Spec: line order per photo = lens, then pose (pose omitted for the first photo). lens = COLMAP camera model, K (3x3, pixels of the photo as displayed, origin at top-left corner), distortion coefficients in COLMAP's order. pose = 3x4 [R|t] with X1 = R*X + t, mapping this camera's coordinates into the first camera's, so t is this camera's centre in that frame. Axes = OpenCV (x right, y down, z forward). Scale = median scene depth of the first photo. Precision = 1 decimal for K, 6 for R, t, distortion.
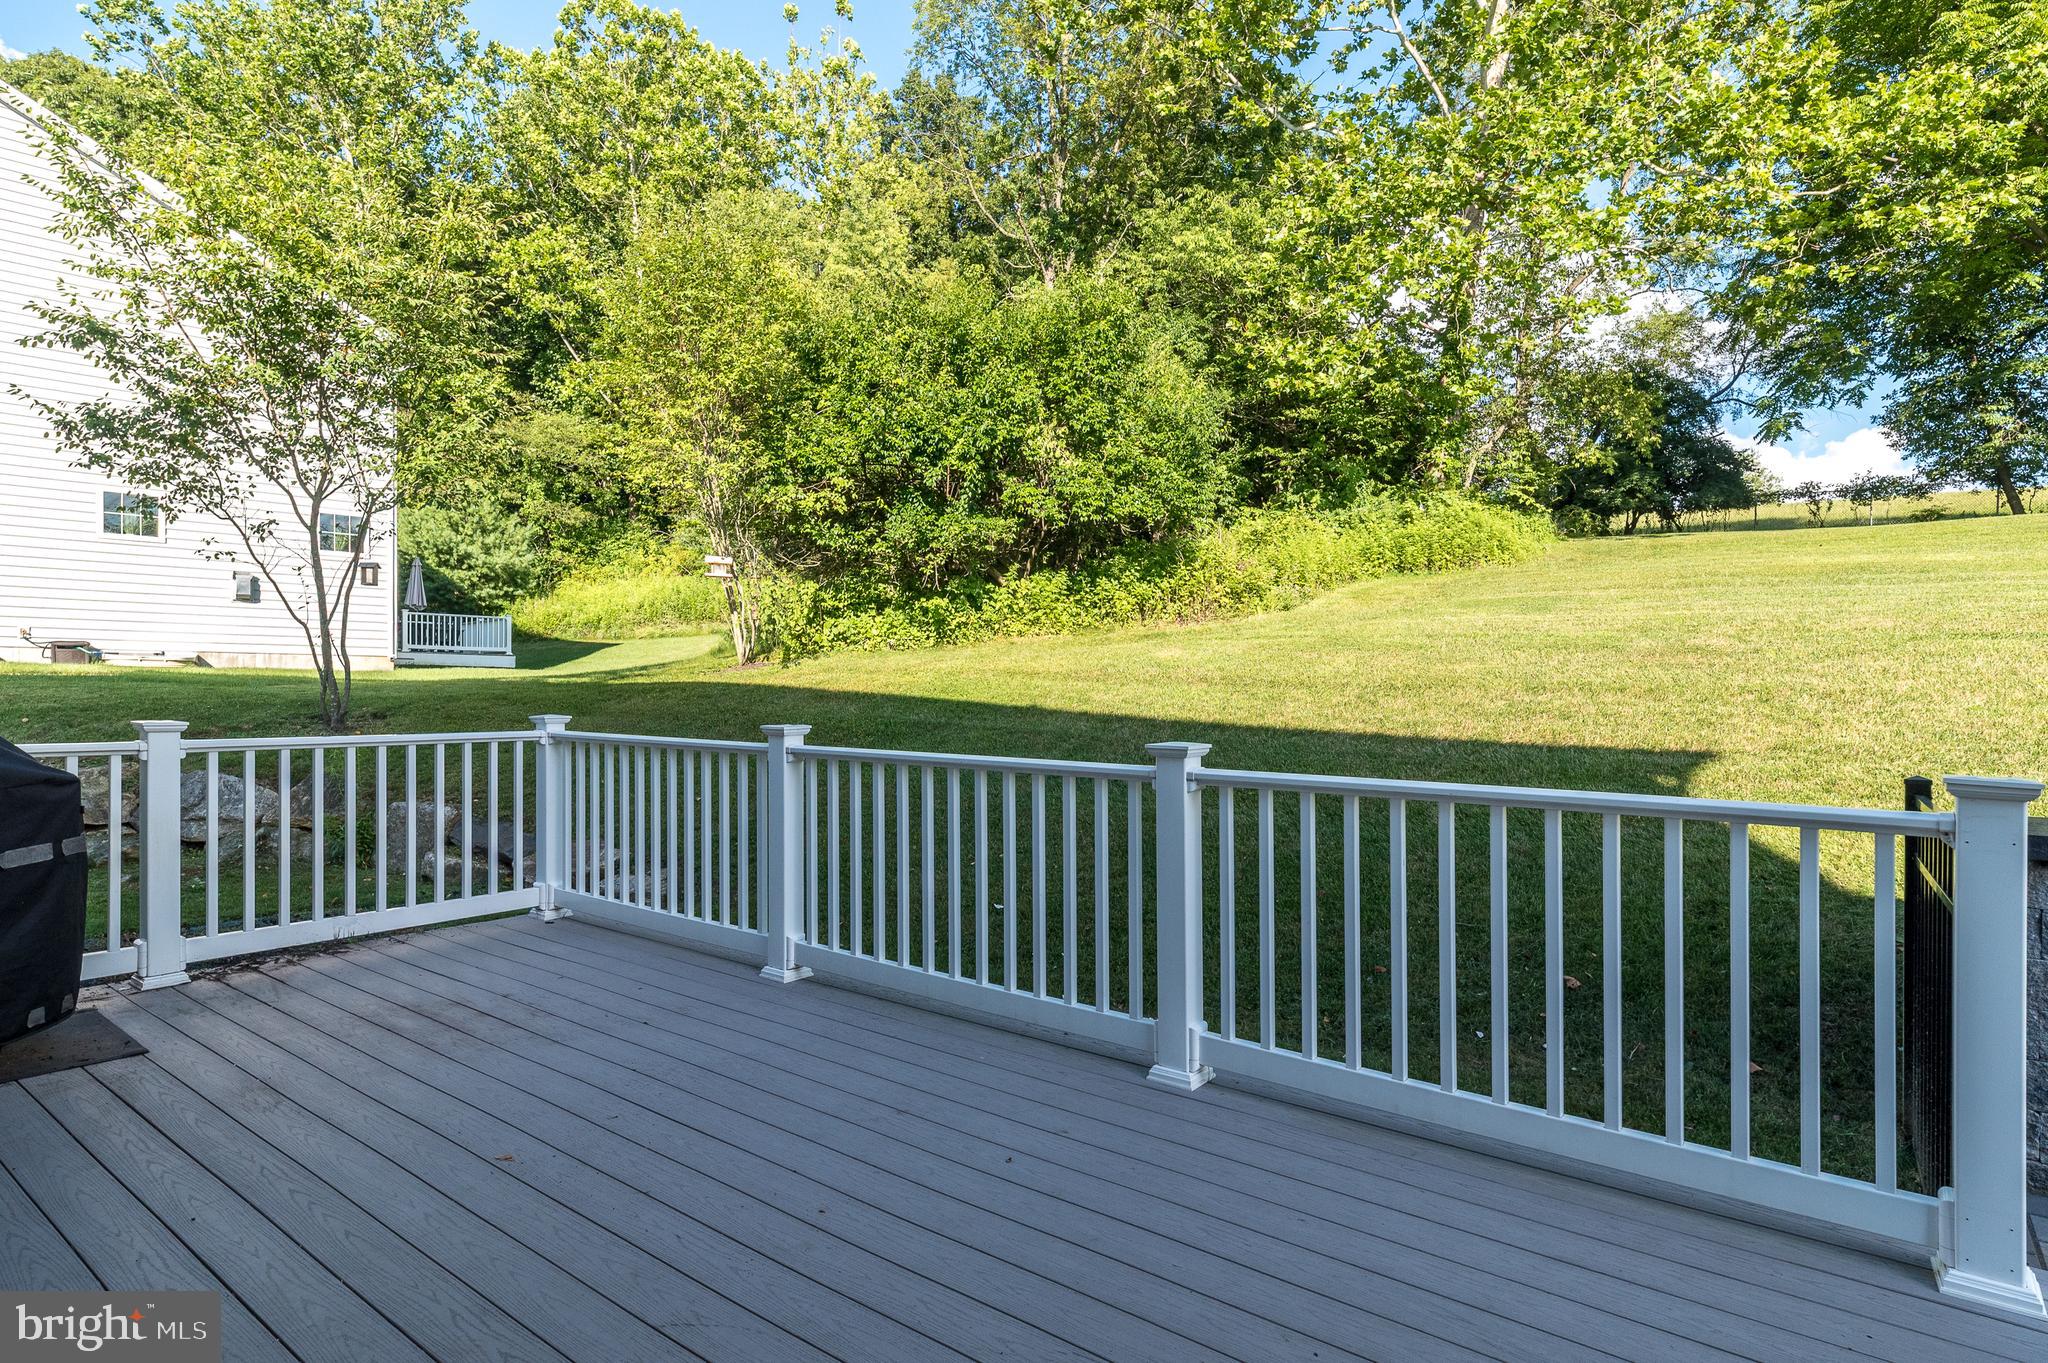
lens RADIAL K [[1125.4, 0, 1024.3], [0, 1125.4, 674.4], [0, 0, 1]] dist [0.004303, 0.000615]
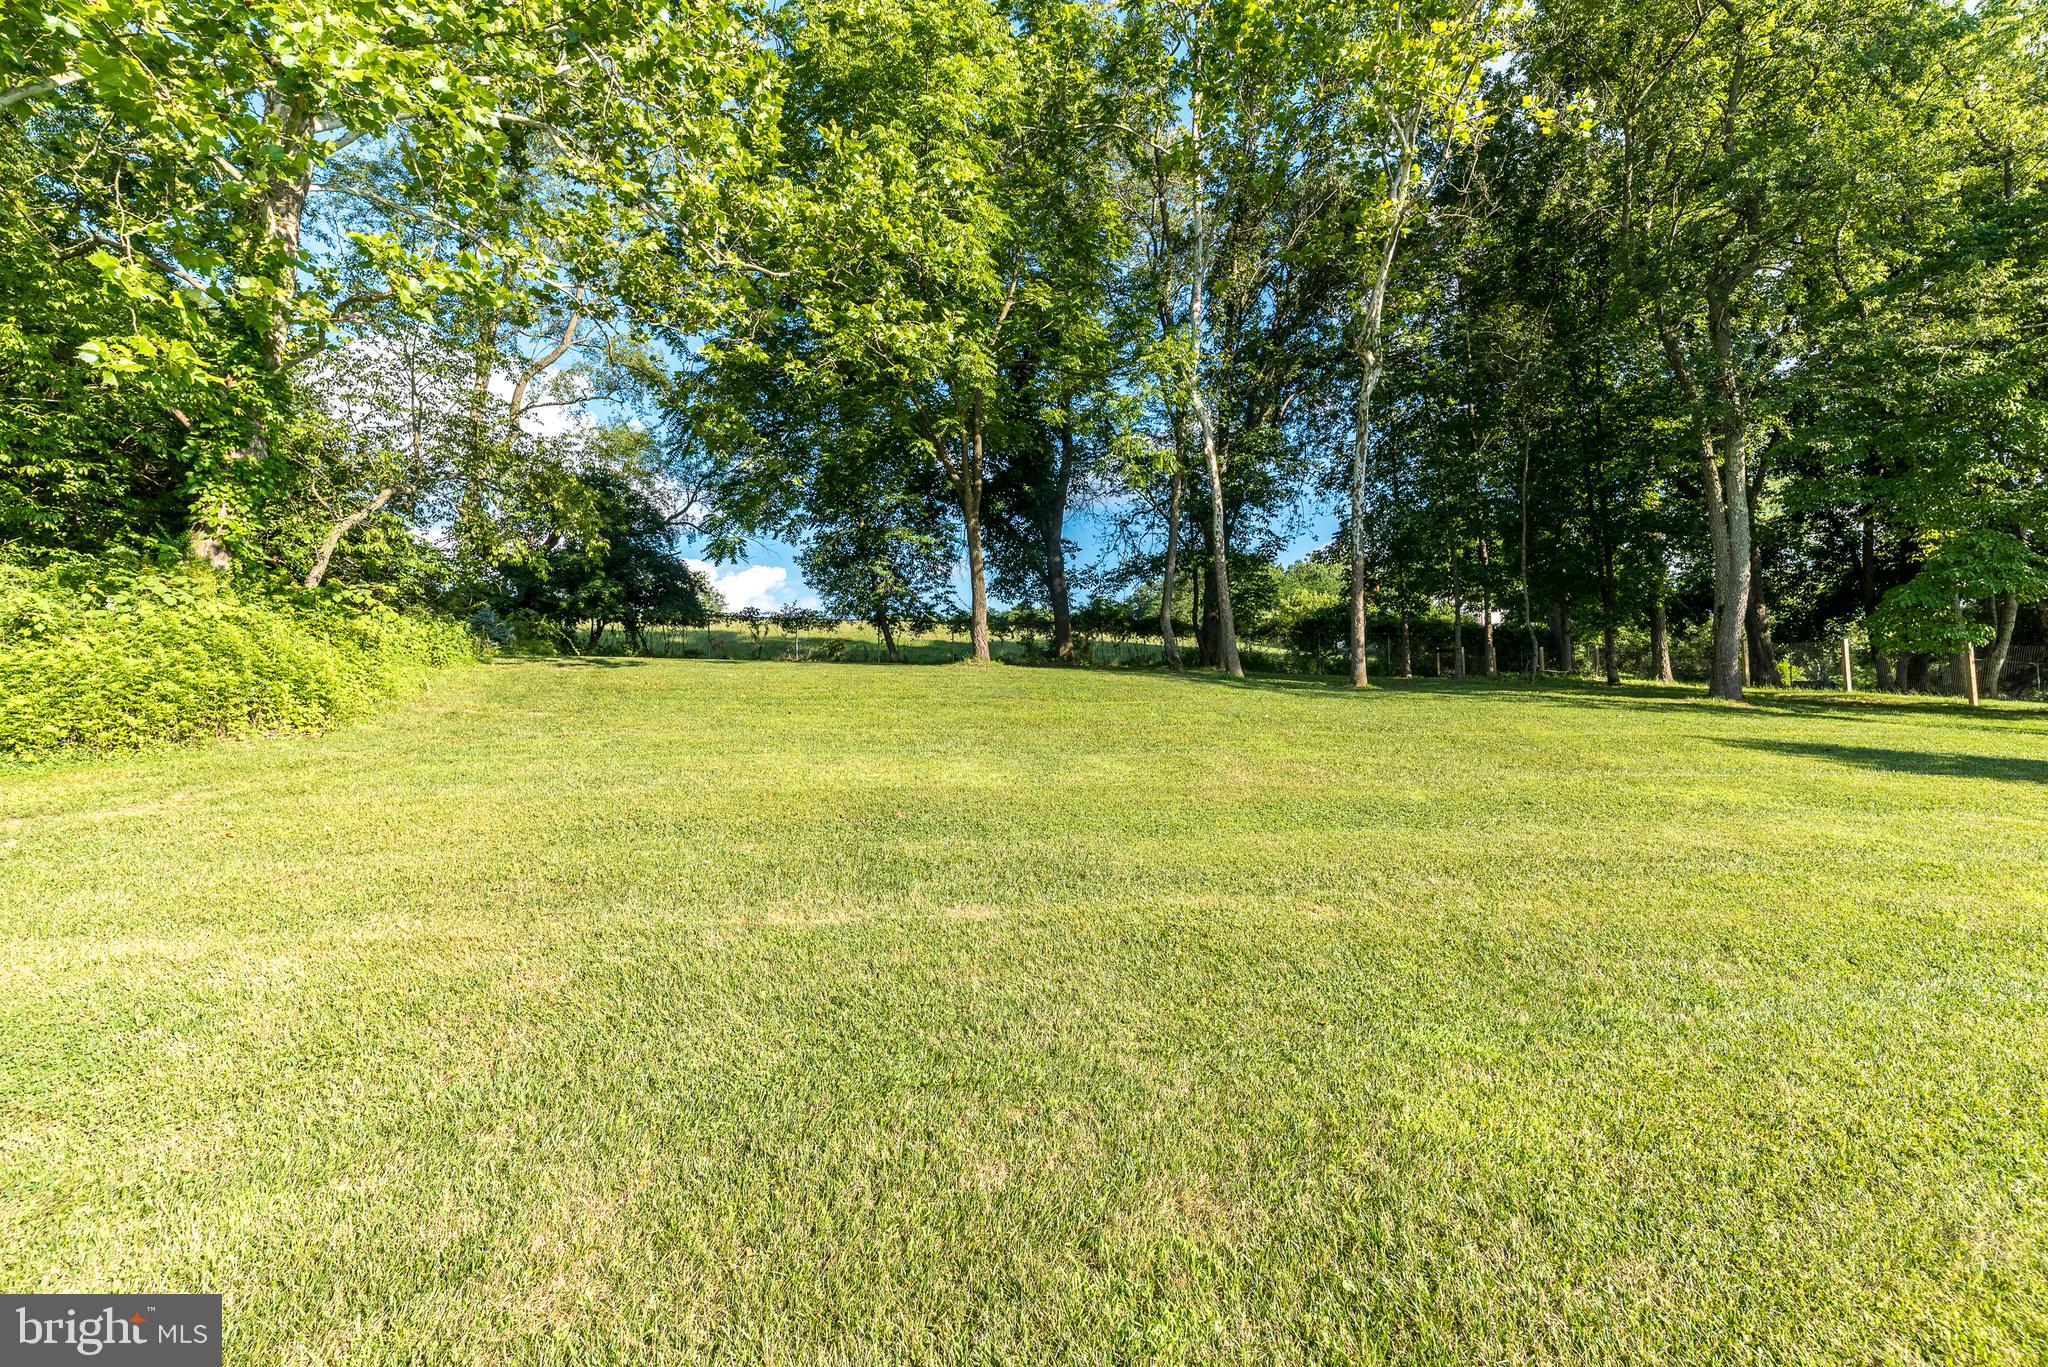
lens RADIAL K [[880.9, 0, 1019.8], [0, 880.9, 700.1], [0, 0, 1]] dist [0.004614, 0.000800]
pose [[0.611831, 0.013178, 0.790879, 0.178383], [0.017521, 0.999390, -0.030207, -0.049741], [-0.790794, 0.032339, 0.611227, 0.270344]]
